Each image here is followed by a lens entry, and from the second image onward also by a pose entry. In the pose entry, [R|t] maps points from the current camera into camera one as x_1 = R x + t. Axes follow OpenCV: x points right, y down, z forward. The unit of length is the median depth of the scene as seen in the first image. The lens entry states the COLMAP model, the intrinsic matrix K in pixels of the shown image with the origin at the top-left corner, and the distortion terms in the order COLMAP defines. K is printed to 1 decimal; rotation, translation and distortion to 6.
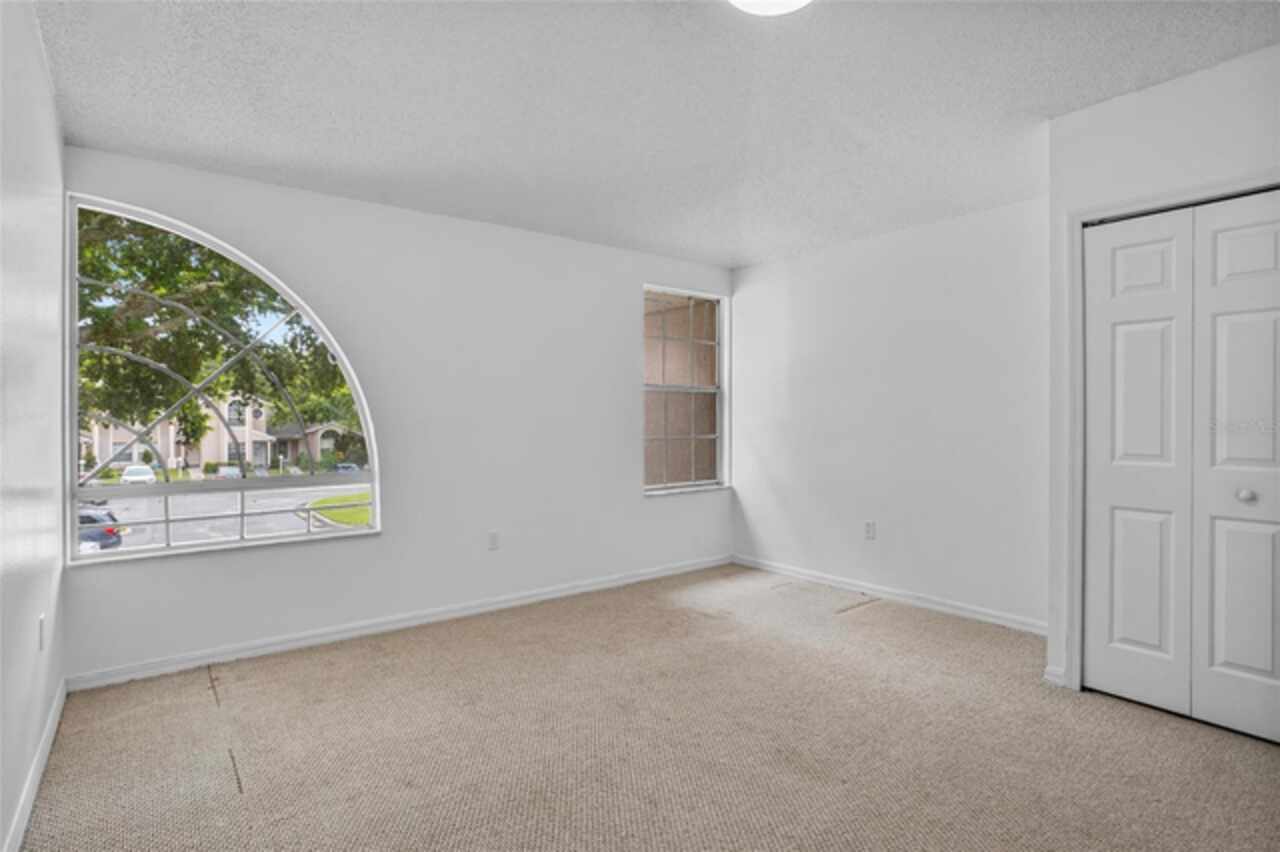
lens RADIAL K [[645.2, 0, 638.3], [0, 645.2, 419.8], [0, 0, 1]] dist [-0.024790, 0.002139]
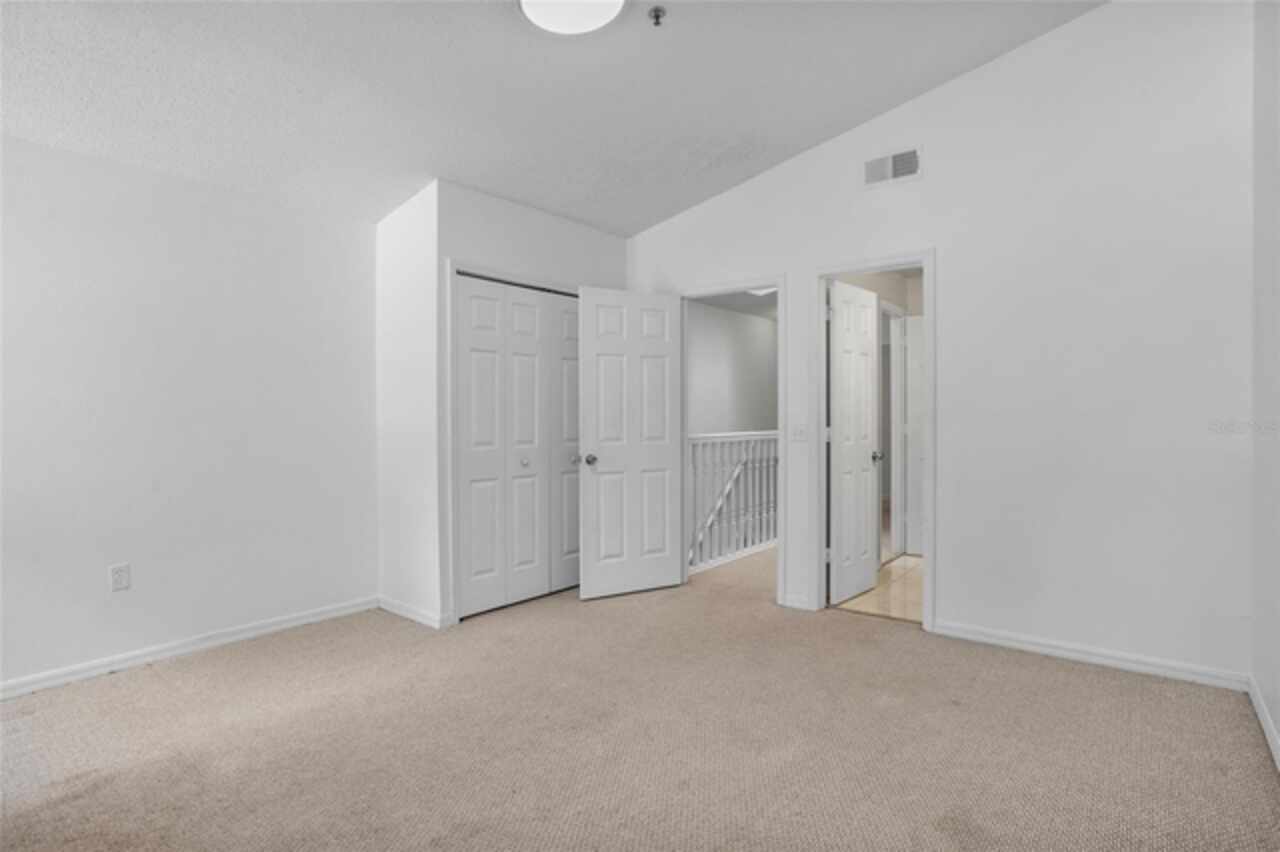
lens RADIAL K [[645.2, 0, 638.4], [0, 645.2, 426.2], [0, 0, 1]] dist [-0.024790, 0.002139]
pose [[-0.222427, -0.014972, 0.974834, -0.534362], [0.007379, 0.999828, 0.017039, -0.003883], [-0.974921, 0.010983, -0.222279, 0.715363]]
